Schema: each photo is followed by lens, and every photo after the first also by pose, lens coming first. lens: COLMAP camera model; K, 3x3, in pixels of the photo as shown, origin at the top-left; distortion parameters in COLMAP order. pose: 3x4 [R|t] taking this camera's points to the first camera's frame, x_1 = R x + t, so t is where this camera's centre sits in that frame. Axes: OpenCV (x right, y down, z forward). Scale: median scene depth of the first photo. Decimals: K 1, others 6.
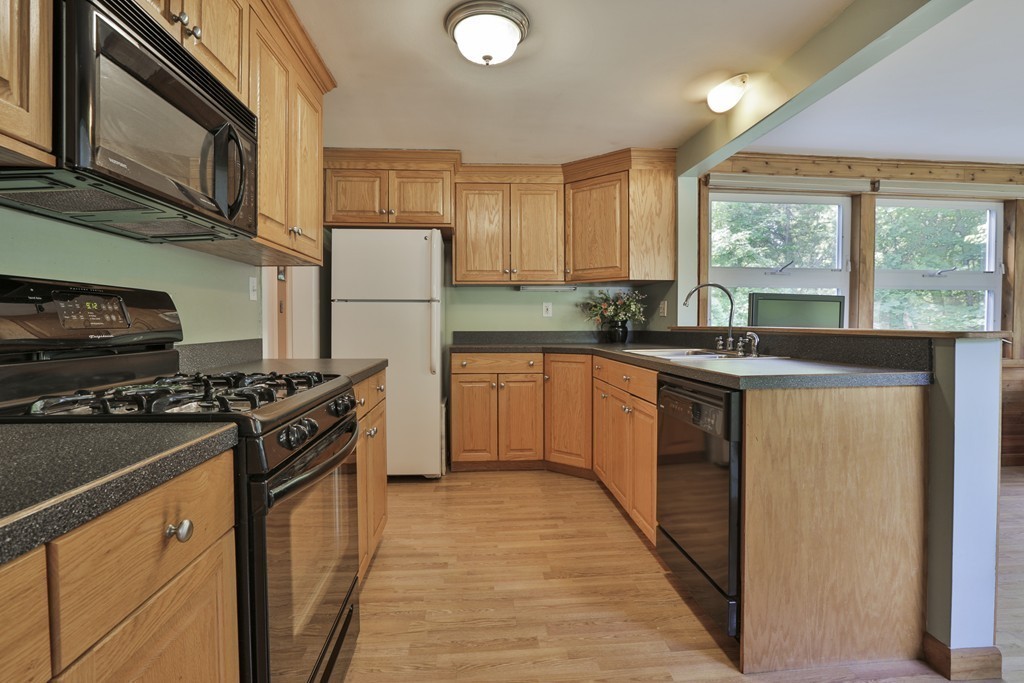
lens RADIAL K [[510.6, 0, 495.7], [0, 510.6, 332.4], [0, 0, 1]] dist [-0.053059, 0.016737]
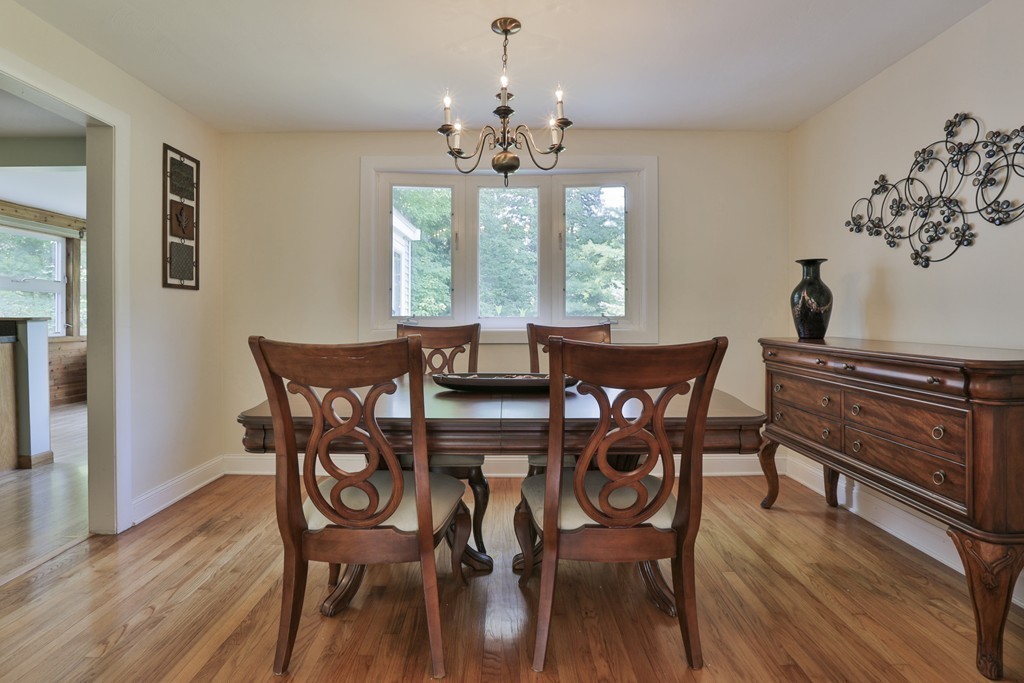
lens RADIAL K [[490.7, 0, 504.9], [0, 490.7, 320.8], [0, 0, 1]] dist [-0.037345, 0.009238]
pose [[0.058588, -0.015173, 0.998167, -0.500811], [0.016269, 0.999766, 0.014242, 0.007447], [-0.998150, 0.015405, 0.058821, -0.585784]]
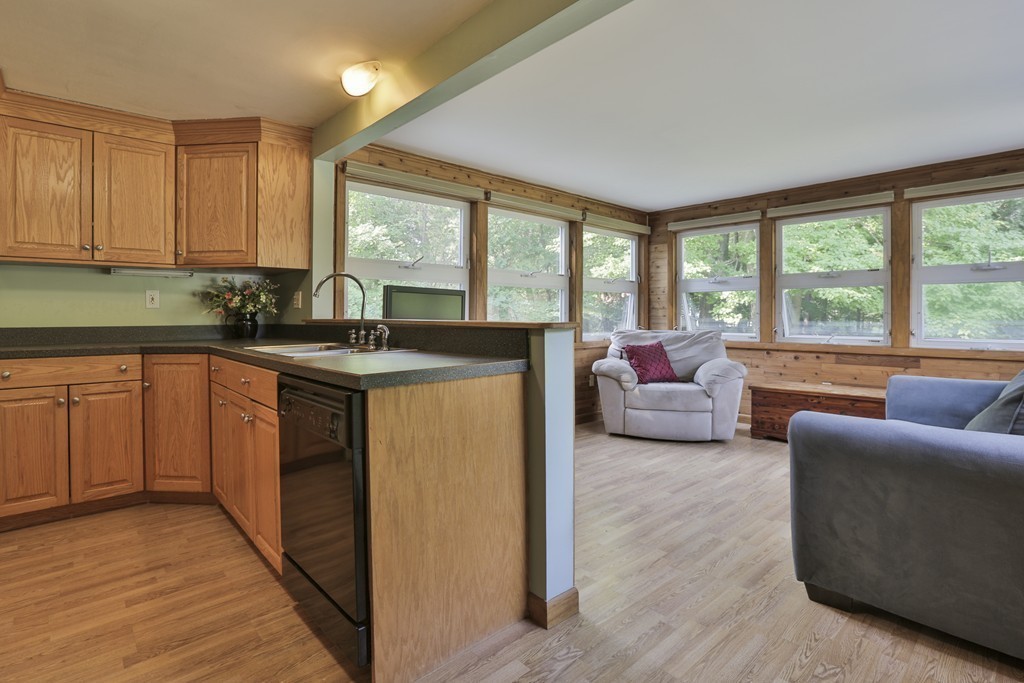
lens RADIAL K [[510.6, 0, 500.3], [0, 510.6, 315.8], [0, 0, 1]] dist [-0.053059, 0.016737]
pose [[0.783120, -0.002792, 0.621864, 0.050956], [0.013057, 0.999843, -0.011953, -0.002254], [-0.621733, 0.017480, 0.783034, 0.059945]]
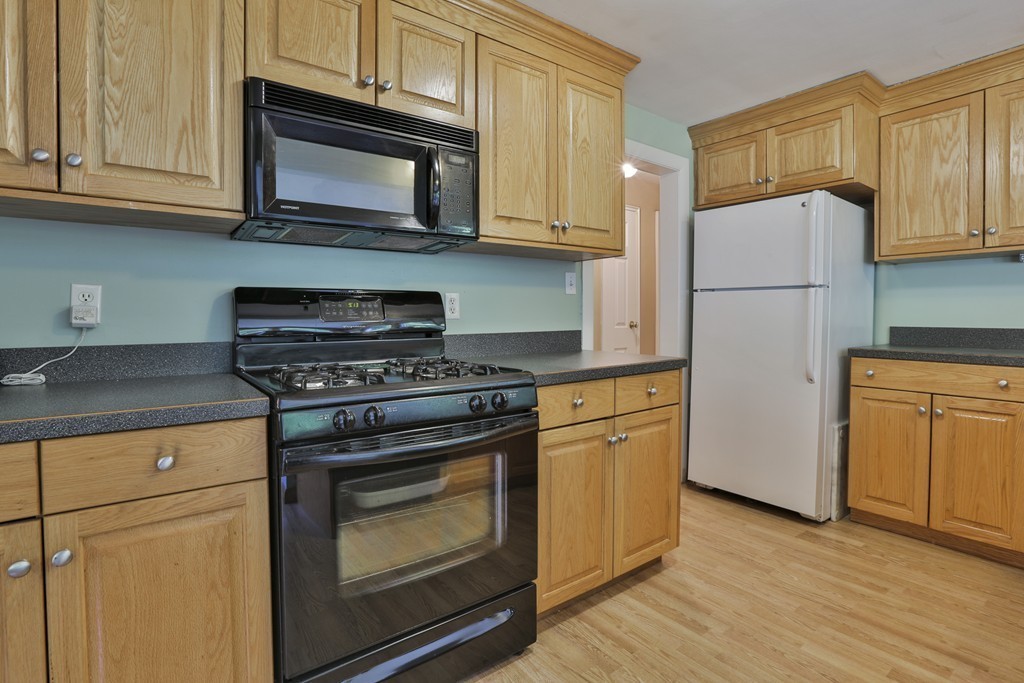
lens RADIAL K [[490.7, 0, 497.8], [0, 490.7, 322.2], [0, 0, 1]] dist [-0.037345, 0.009238]
pose [[0.542843, 0.015996, -0.839682, 0.223734], [-0.013754, 0.999854, 0.010156, -0.009002], [0.839722, 0.006036, 0.542983, 0.217949]]
